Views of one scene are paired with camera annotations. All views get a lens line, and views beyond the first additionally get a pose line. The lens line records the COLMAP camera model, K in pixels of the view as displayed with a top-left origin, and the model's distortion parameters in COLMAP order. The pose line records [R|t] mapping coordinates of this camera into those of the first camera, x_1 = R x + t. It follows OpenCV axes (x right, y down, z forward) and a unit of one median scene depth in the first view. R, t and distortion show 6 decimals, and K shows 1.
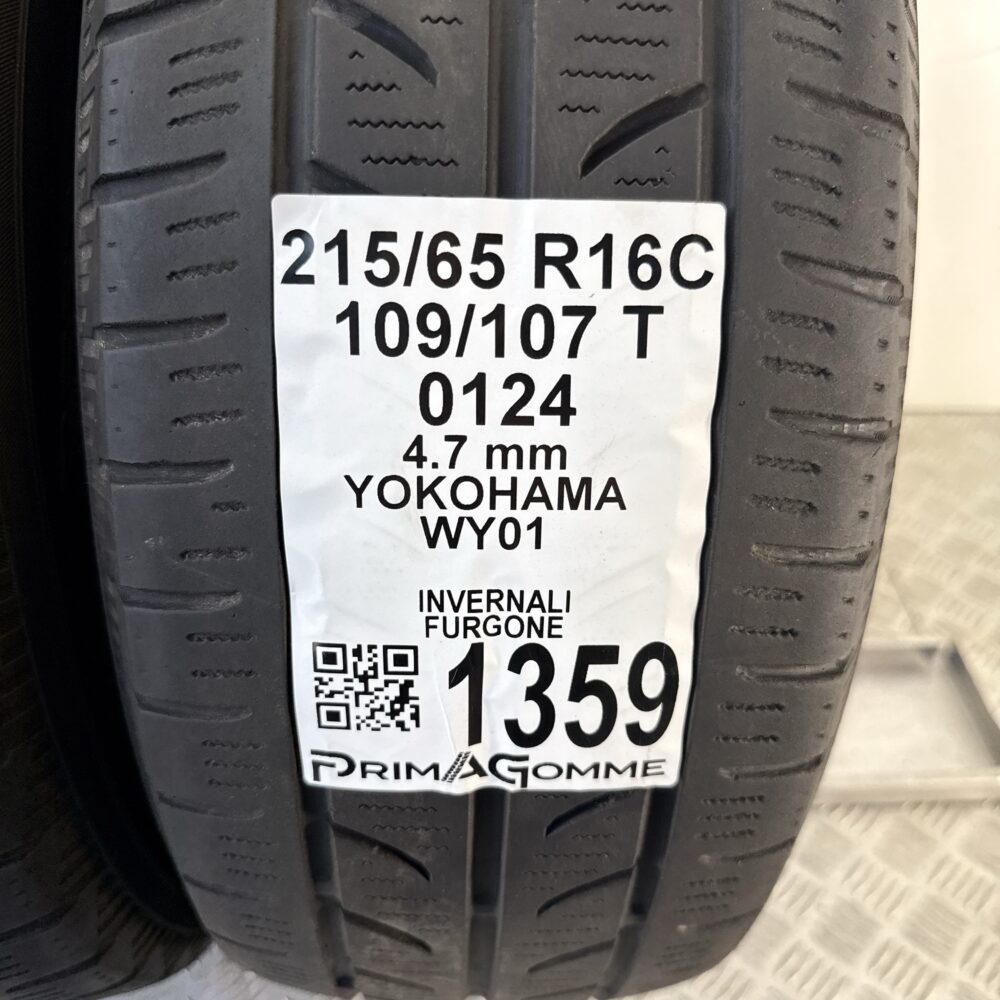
lens RADIAL K [[993.2, 0, 495.7], [0, 993.2, 538.4], [0, 0, 1]] dist [0.020164, 0.000000]
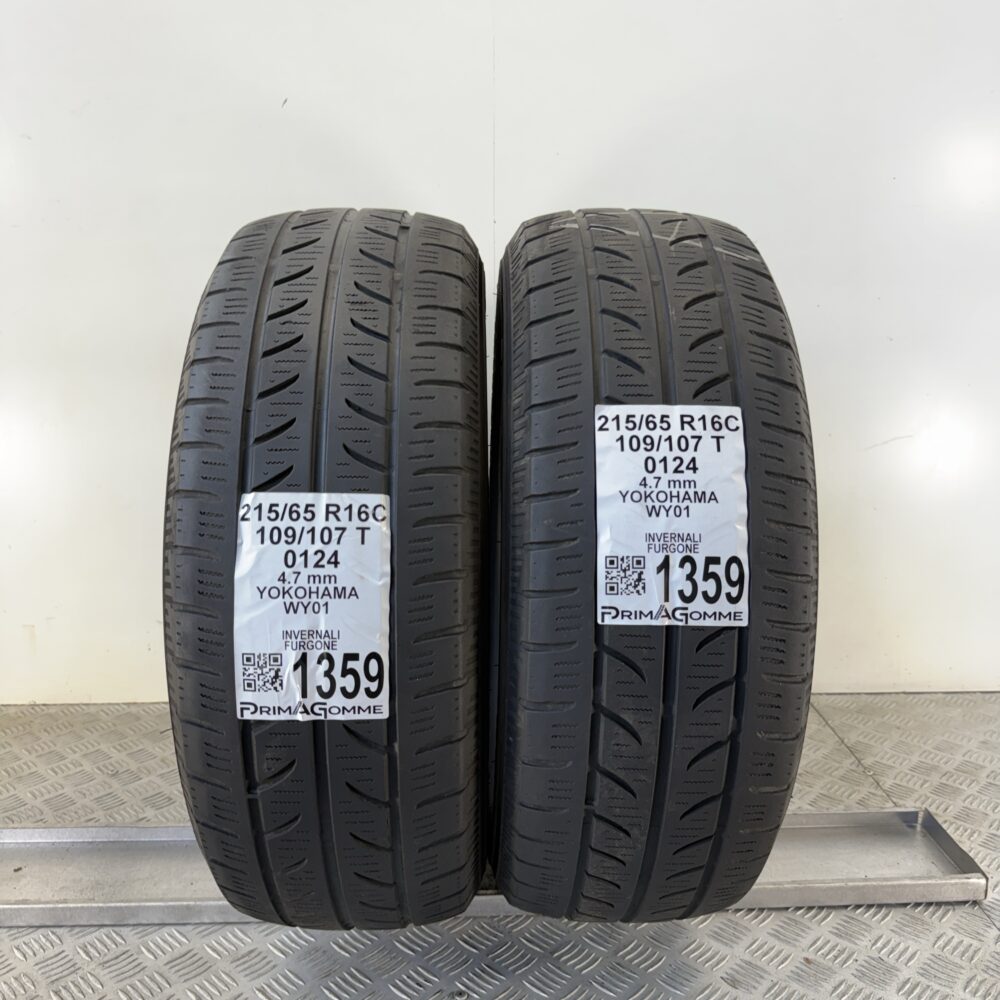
lens RADIAL K [[993.2, 0, 497.7], [0, 993.2, 496.7], [0, 0, 1]] dist [0.020164, 0.000000]
pose [[0.999758, -0.016165, -0.014917, -0.456966], [0.007792, 0.894472, -0.447056, 1.223617], [0.020569, 0.446832, 0.894382, -1.562702]]
